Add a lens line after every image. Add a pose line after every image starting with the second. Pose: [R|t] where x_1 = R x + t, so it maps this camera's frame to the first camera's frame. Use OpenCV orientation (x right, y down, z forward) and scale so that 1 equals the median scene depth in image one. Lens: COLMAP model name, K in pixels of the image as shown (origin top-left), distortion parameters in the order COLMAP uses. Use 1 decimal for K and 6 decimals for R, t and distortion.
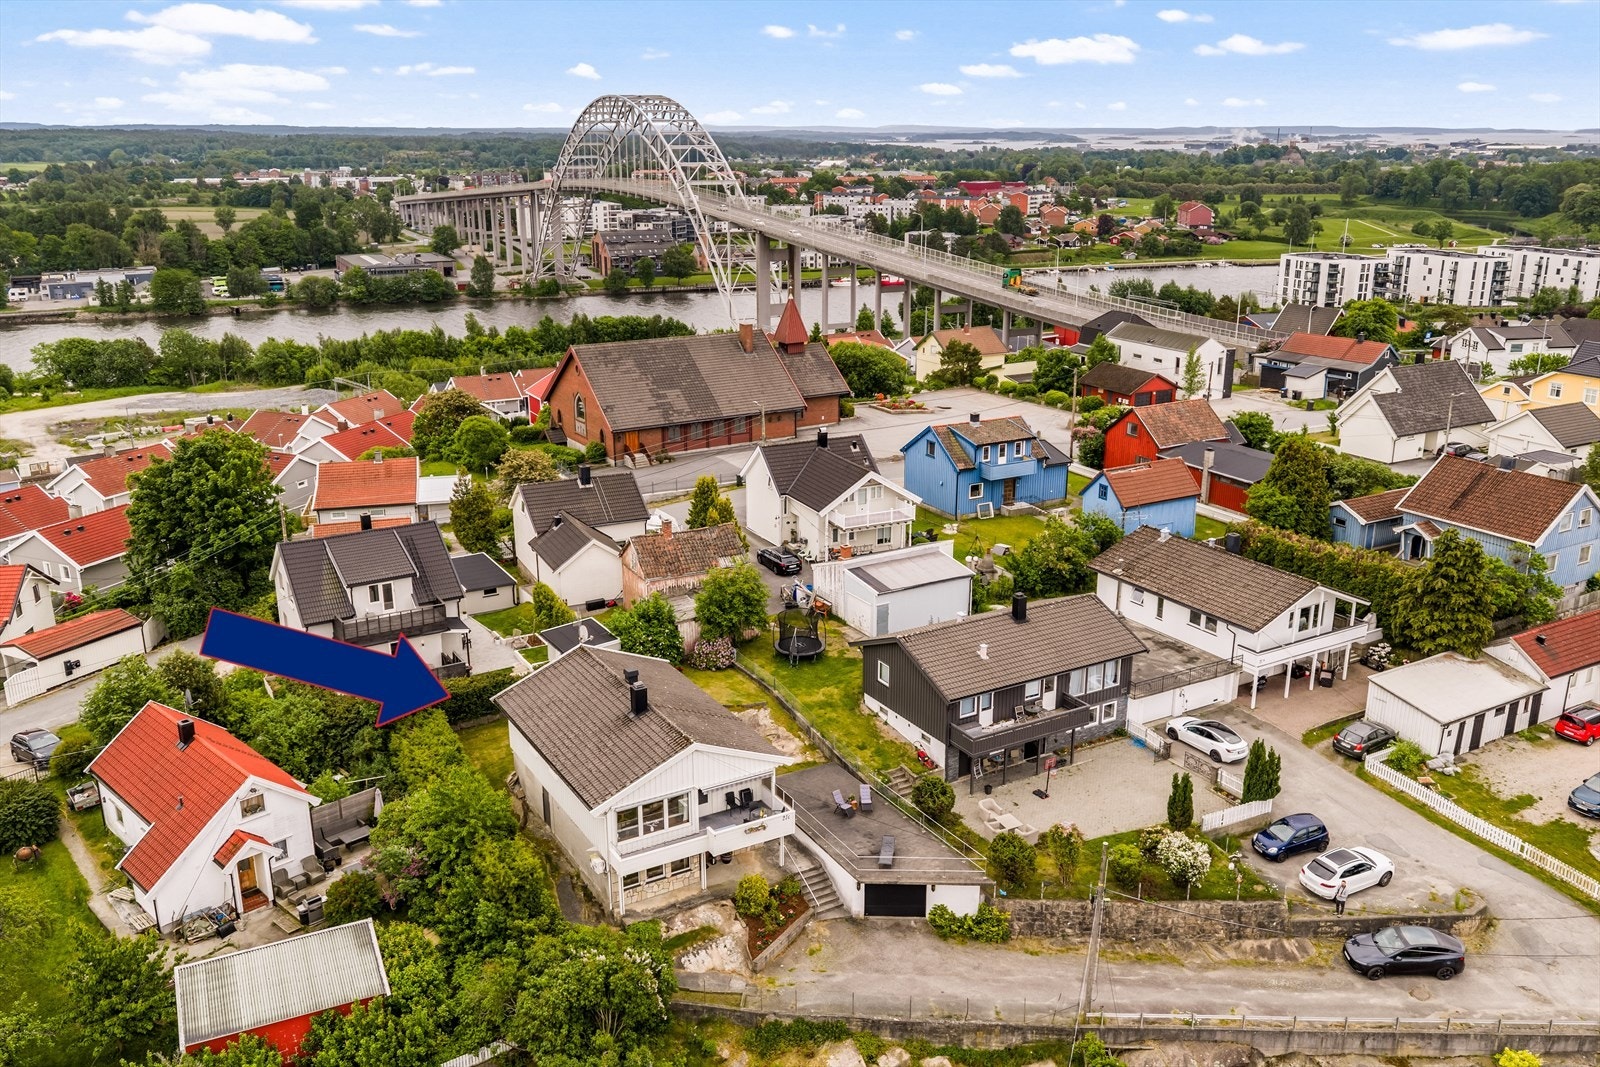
lens RADIAL K [[1366.7, 0, 800.0], [0, 1366.7, 533.5], [0, 0, 1]] dist [0.009757, -0.015406]
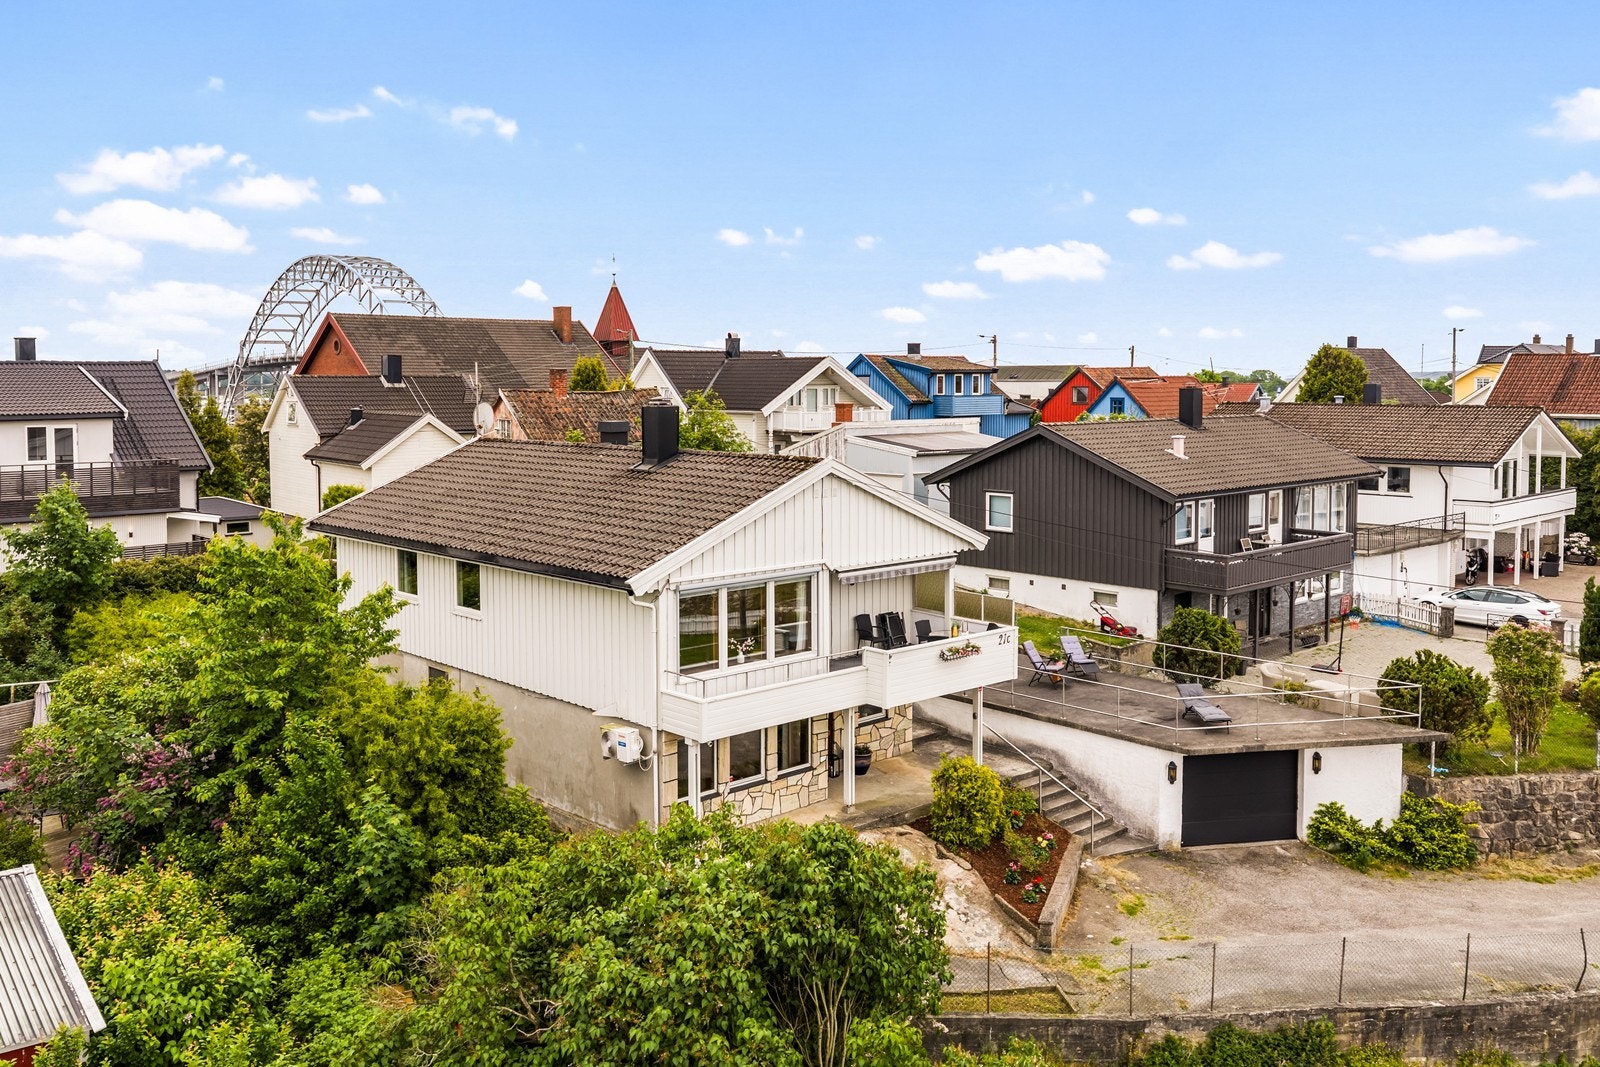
lens RADIAL K [[1382.9, 0, 797.3], [0, 1382.9, 477.6], [0, 0, 1]] dist [-0.002922, -0.003597]
pose [[0.975415, -0.021577, 0.219315, -0.082123], [0.068665, 0.975410, -0.209427, 0.111984], [-0.209403, 0.219338, 0.952912, 0.249465]]
